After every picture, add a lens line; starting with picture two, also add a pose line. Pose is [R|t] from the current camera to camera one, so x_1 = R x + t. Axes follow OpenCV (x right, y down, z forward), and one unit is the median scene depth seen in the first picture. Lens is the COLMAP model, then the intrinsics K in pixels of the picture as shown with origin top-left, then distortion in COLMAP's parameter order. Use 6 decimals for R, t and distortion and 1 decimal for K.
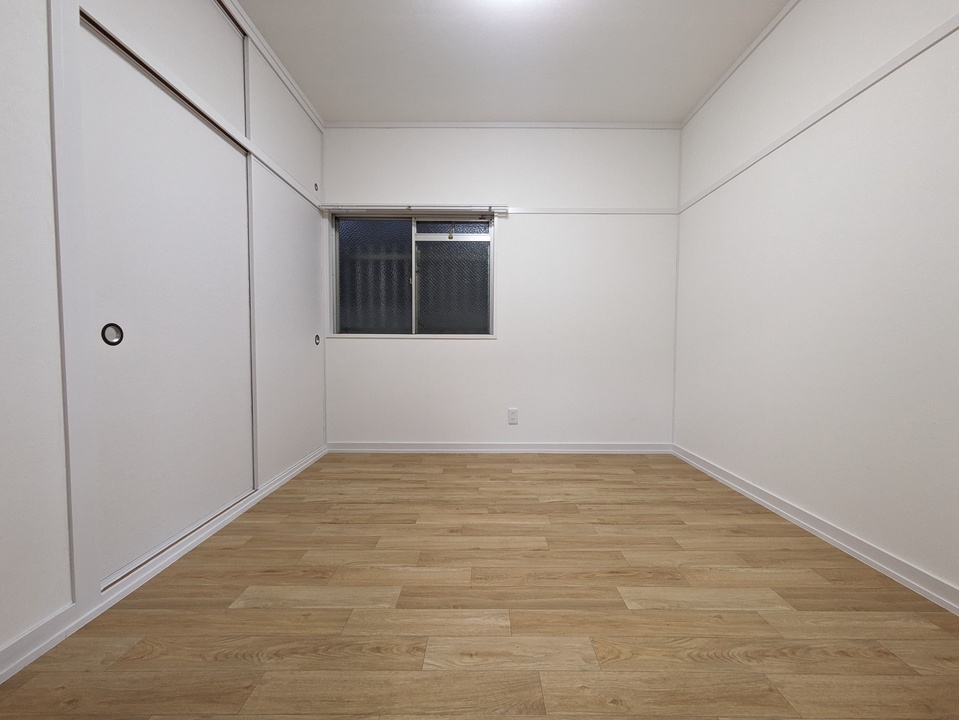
lens RADIAL K [[382.4, 0, 481.7], [0, 382.4, 357.9], [0, 0, 1]] dist [-0.001744, 0.003191]
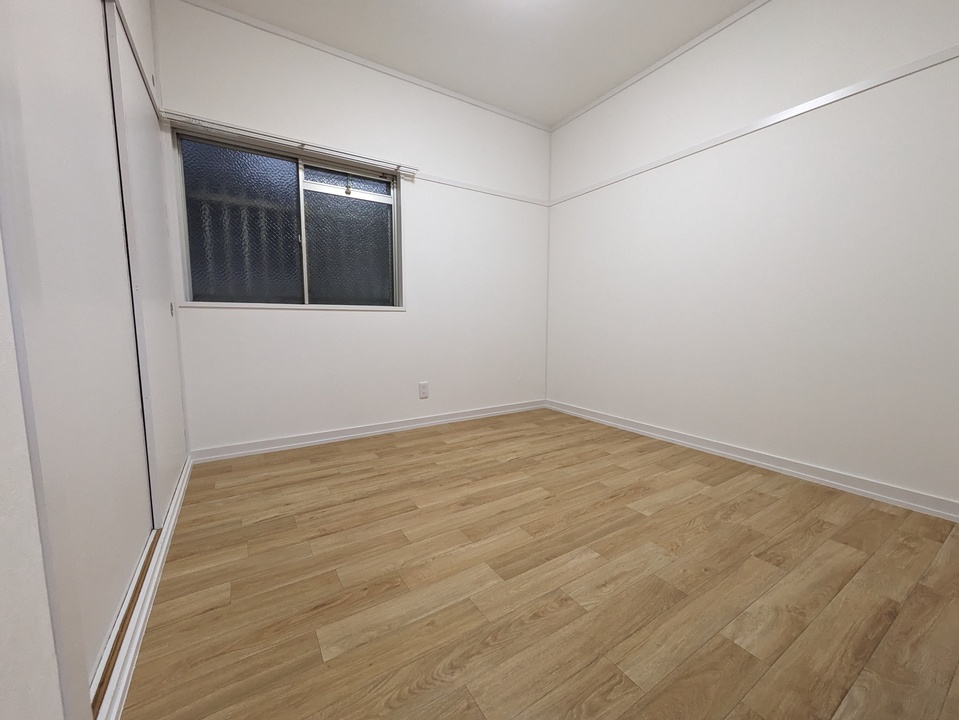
lens RADIAL K [[382.4, 0, 482.5], [0, 382.4, 357.8], [0, 0, 1]] dist [-0.001744, 0.003191]
pose [[0.841681, -0.054097, 0.537259, -0.537700], [0.020392, 0.997444, 0.068486, 0.008686], [-0.539591, -0.046687, 0.840632, 0.158253]]
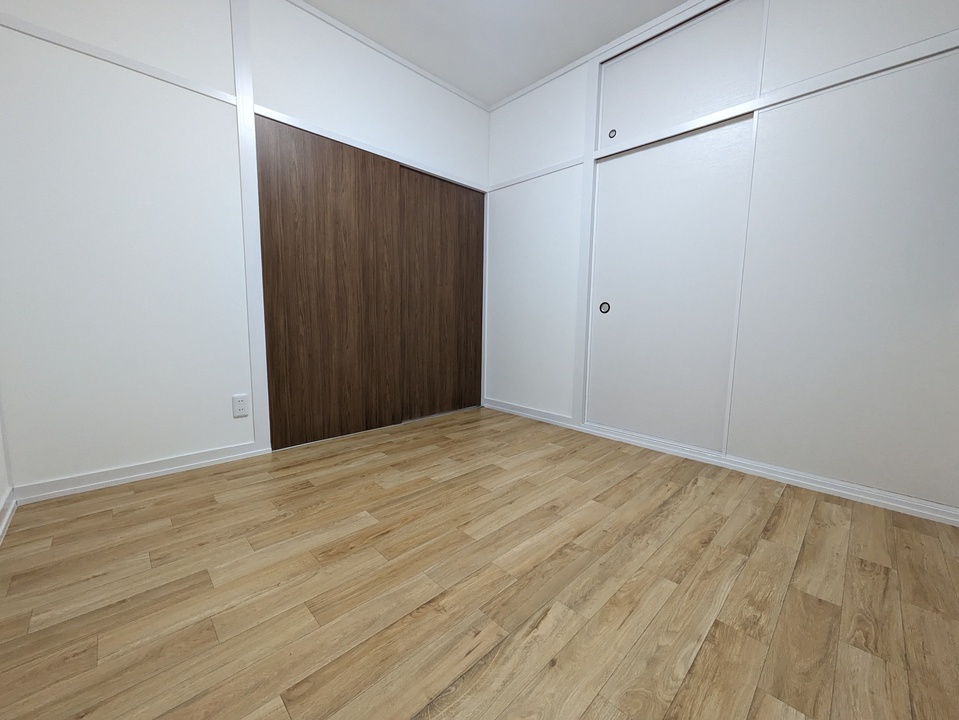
lens RADIAL K [[382.4, 0, 481.4], [0, 382.4, 357.5], [0, 0, 1]] dist [-0.001744, 0.003191]
pose [[-0.716095, 0.057554, -0.695626, 0.676670], [-0.043554, 0.990968, 0.126826, -0.022919], [0.696643, 0.121117, -0.707120, 1.476172]]
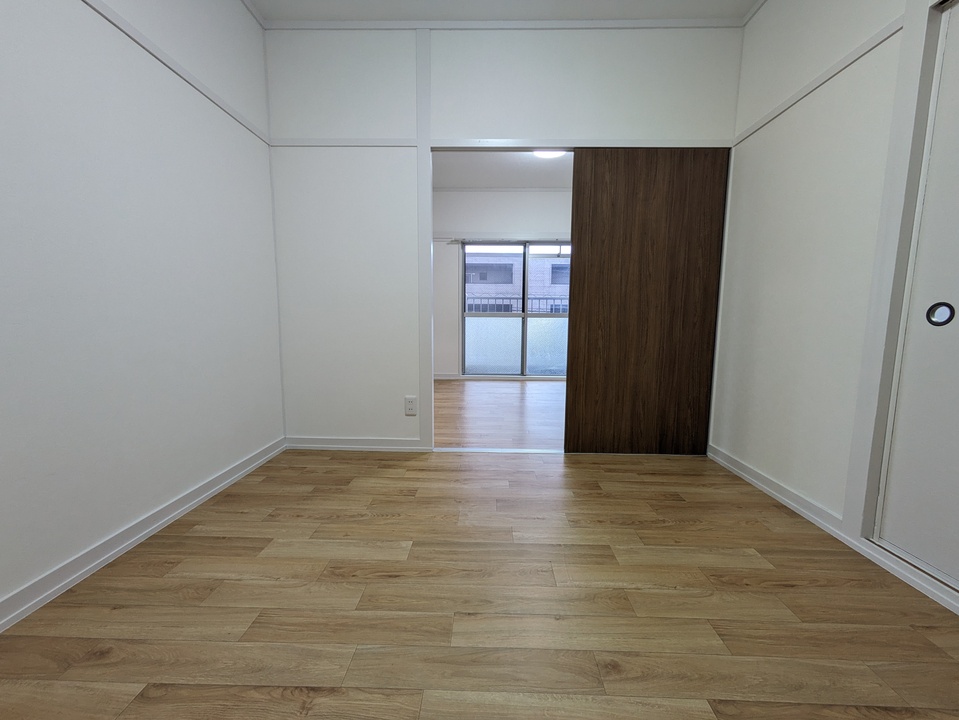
lens RADIAL K [[382.4, 0, 480.2], [0, 382.4, 358.2], [0, 0, 1]] dist [-0.001744, 0.003191]
pose [[-0.999550, -0.014237, 0.026409, 0.104906], [-0.010490, 0.990523, 0.136949, -0.052806], [-0.028109, 0.136611, -0.990226, 1.463093]]
